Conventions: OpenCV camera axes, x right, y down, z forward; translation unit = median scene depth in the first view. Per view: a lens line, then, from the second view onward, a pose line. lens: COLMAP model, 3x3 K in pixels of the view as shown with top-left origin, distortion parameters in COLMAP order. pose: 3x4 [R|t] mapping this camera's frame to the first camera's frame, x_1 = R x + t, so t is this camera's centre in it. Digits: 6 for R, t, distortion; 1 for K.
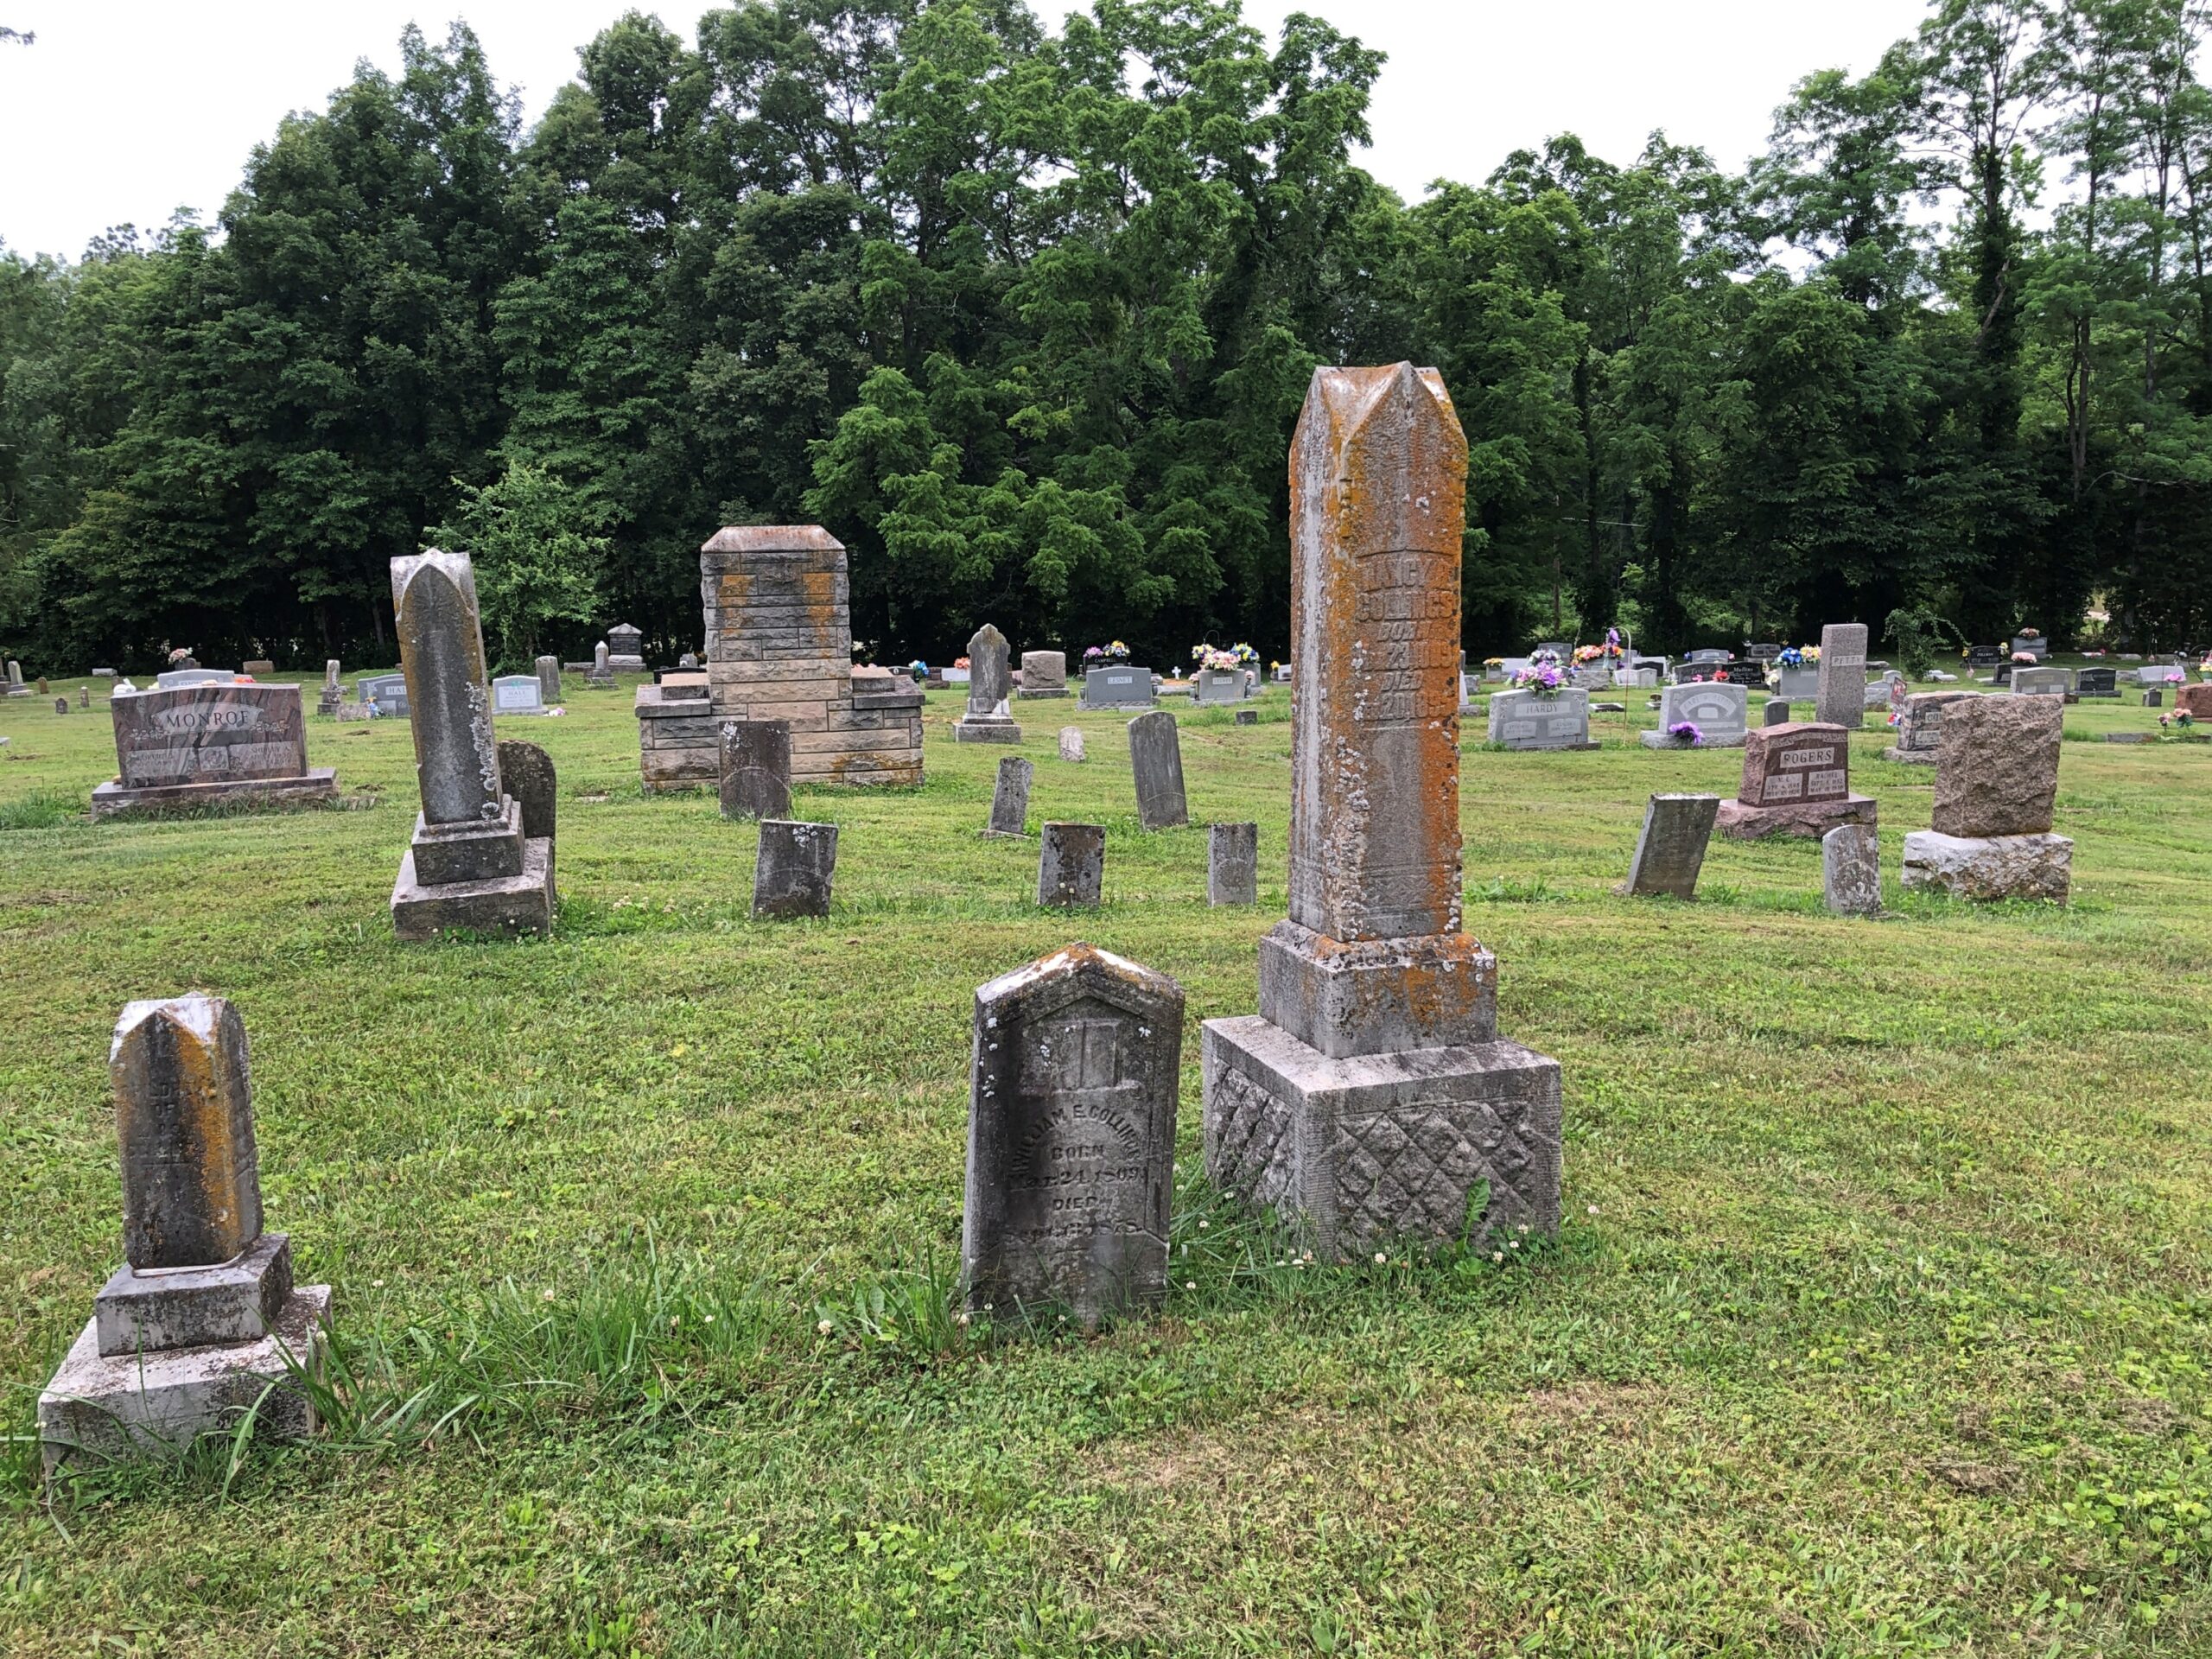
lens RADIAL K [[1795.9, 0, 1105.2], [0, 1795.9, 784.4], [0, 0, 1]] dist [0.006469, -0.003258]
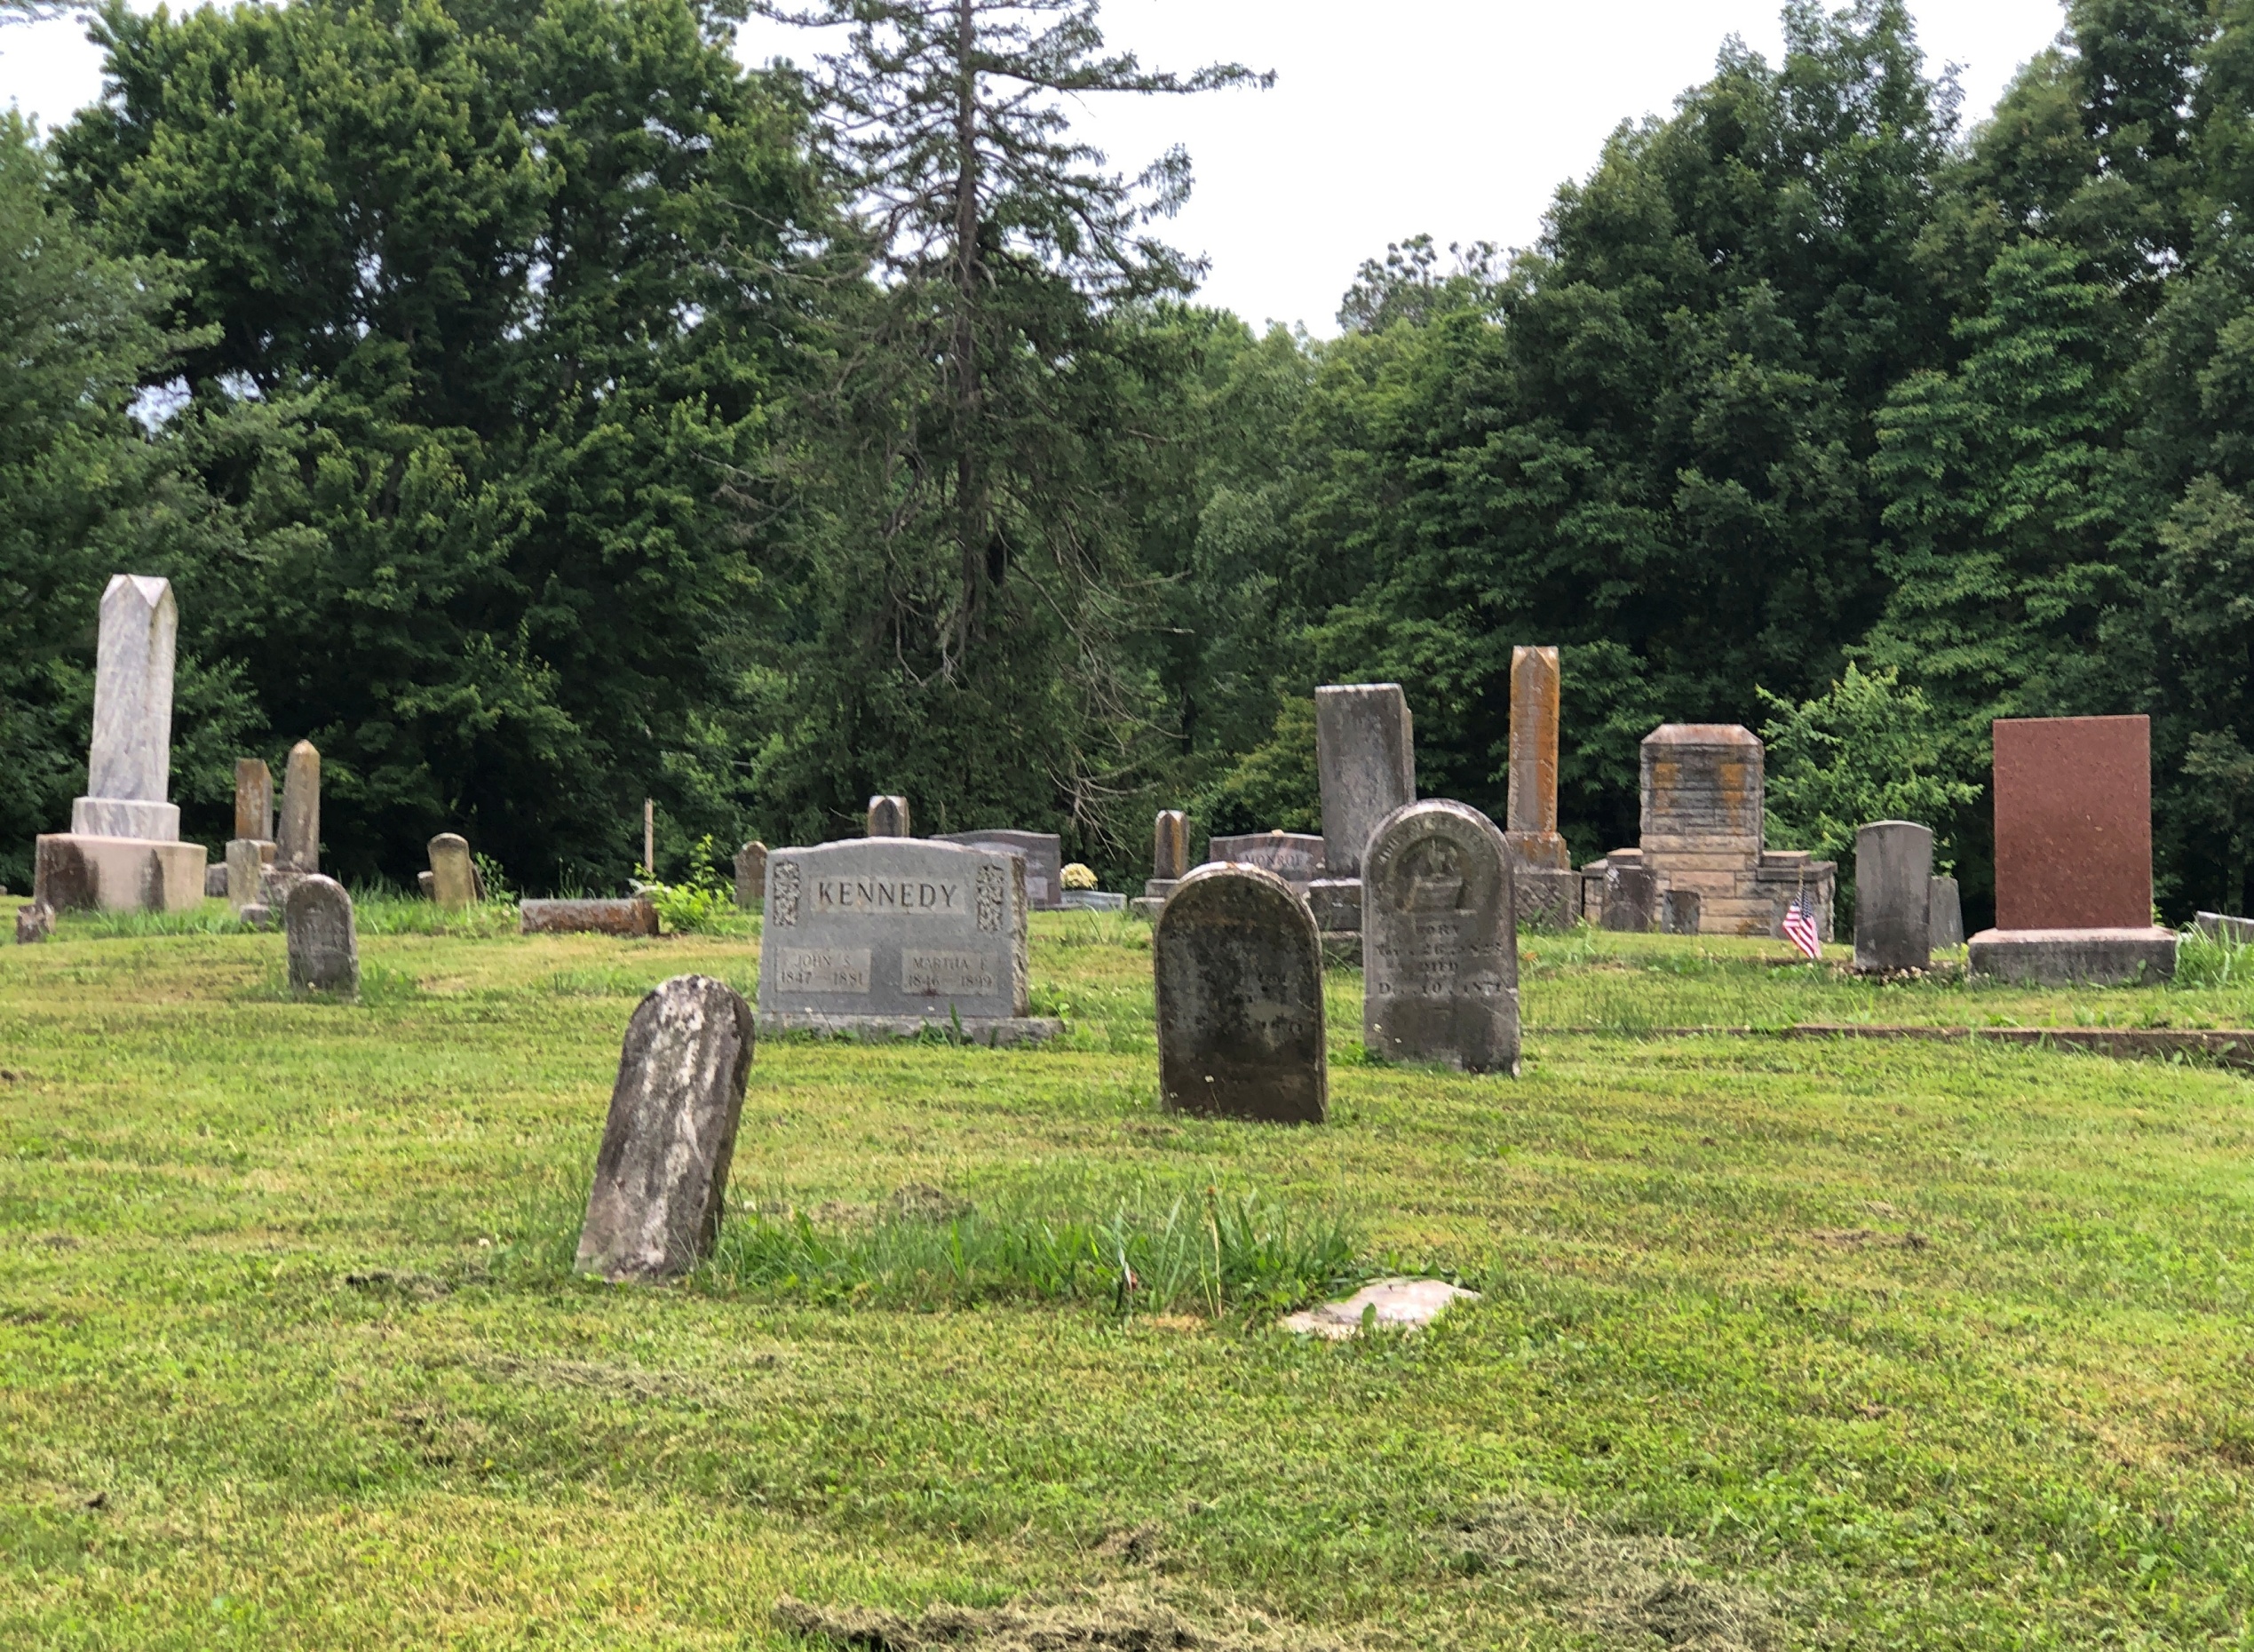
lens RADIAL K [[4334.0, 0, 1269.9], [0, 4334.0, 852.0], [0, 0, 1]] dist [0.062750, 0.000000]
pose [[0.865069, 0.039207, -0.500119, 0.236617], [-0.105988, 0.988721, -0.105819, 0.064541], [0.490329, 0.144547, 0.859467, -0.376336]]
